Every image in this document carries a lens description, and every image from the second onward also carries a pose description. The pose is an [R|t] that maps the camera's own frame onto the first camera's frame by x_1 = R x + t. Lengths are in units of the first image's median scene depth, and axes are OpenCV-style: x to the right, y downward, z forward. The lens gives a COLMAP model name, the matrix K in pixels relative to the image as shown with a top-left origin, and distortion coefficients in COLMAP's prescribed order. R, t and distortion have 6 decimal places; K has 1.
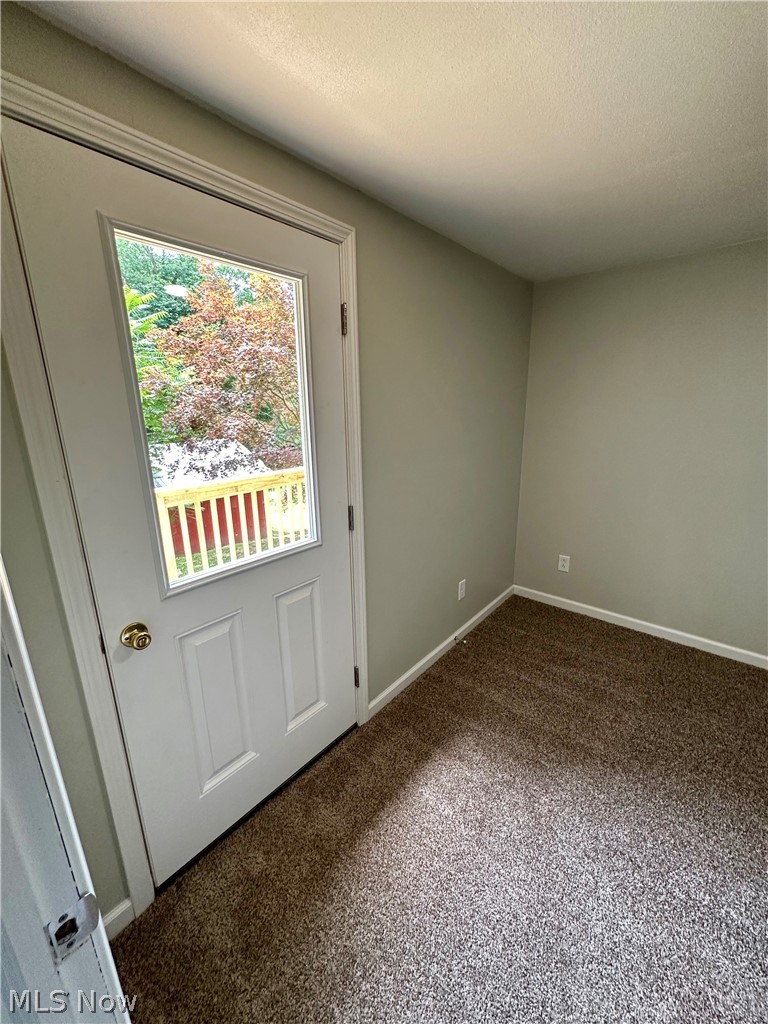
lens RADIAL K [[411.1, 0, 384.9], [0, 411.1, 510.7], [0, 0, 1]] dist [-0.000092, 0.000167]
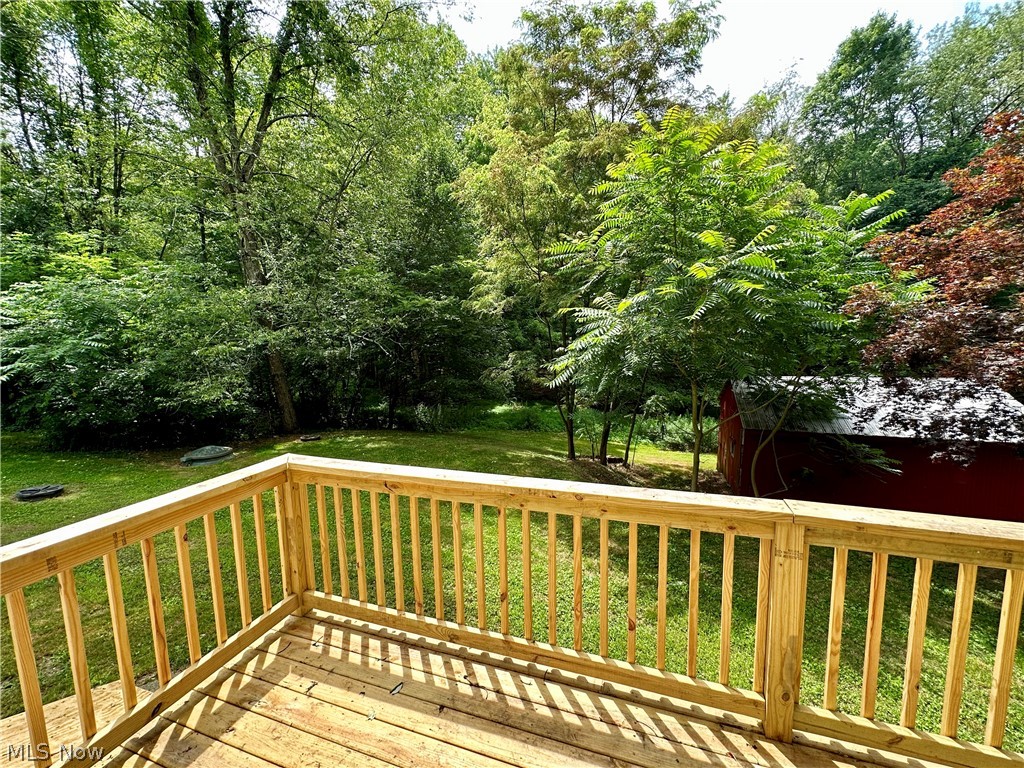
lens RADIAL K [[411.1, 0, 512.0], [0, 411.1, 384.0], [0, 0, 1]] dist [-0.000092, 0.000167]
pose [[0.361292, 0.112351, -0.925659, -0.063843], [-0.220110, 0.974936, 0.032421, -0.042411], [0.906101, 0.192033, 0.376967, 0.130793]]
